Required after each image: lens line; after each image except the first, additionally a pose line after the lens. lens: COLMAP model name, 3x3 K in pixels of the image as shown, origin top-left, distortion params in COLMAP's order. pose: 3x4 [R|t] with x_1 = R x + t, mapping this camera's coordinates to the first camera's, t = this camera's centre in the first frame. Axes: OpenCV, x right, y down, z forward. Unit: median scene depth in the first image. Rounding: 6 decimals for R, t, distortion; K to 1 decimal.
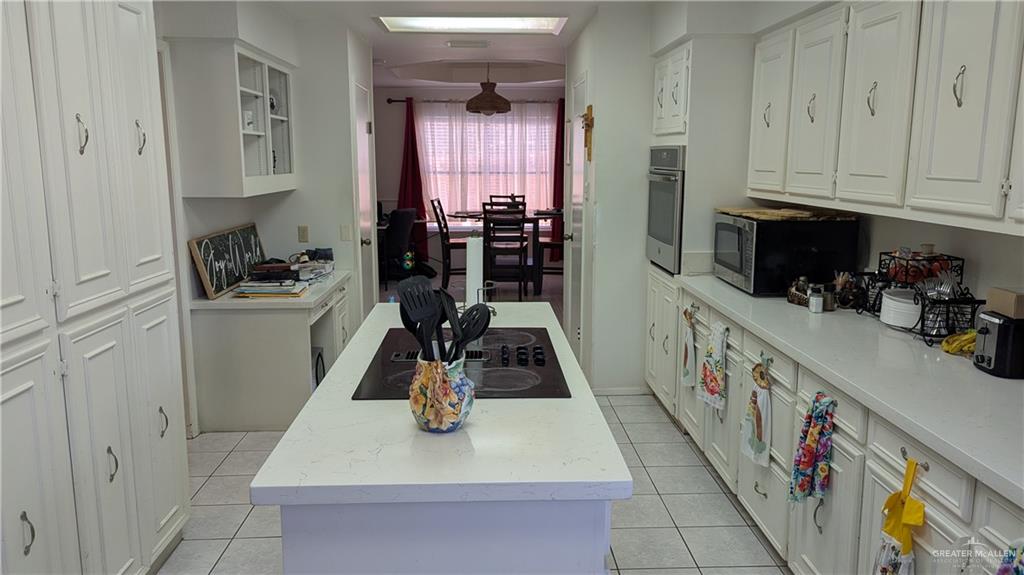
lens RADIAL K [[730.2, 0, 512.0], [0, 730.2, 281.0], [0, 0, 1]] dist [0.061886, -0.036333]
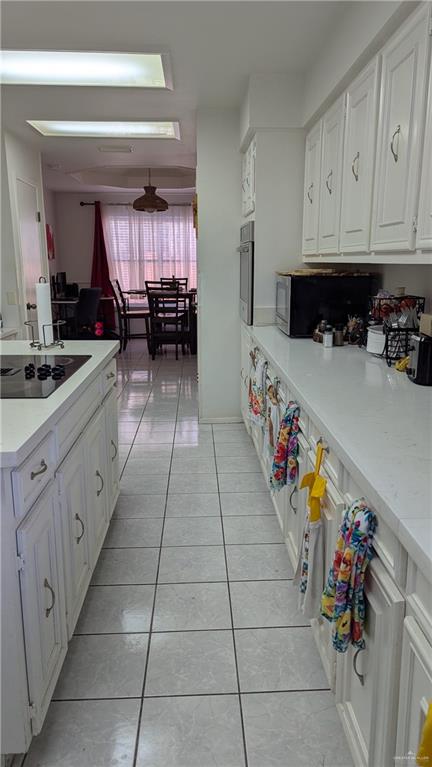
lens RADIAL K [[547.0, 0, 216.1], [0, 547.0, 384.0], [0, 0, 1]] dist [0.061886, -0.036333]
pose [[0.999993, -0.000701, 0.003558, 0.203192], [0.000503, 0.998465, 0.055390, 0.049797], [-0.003591, -0.055388, 0.998458, 0.057576]]
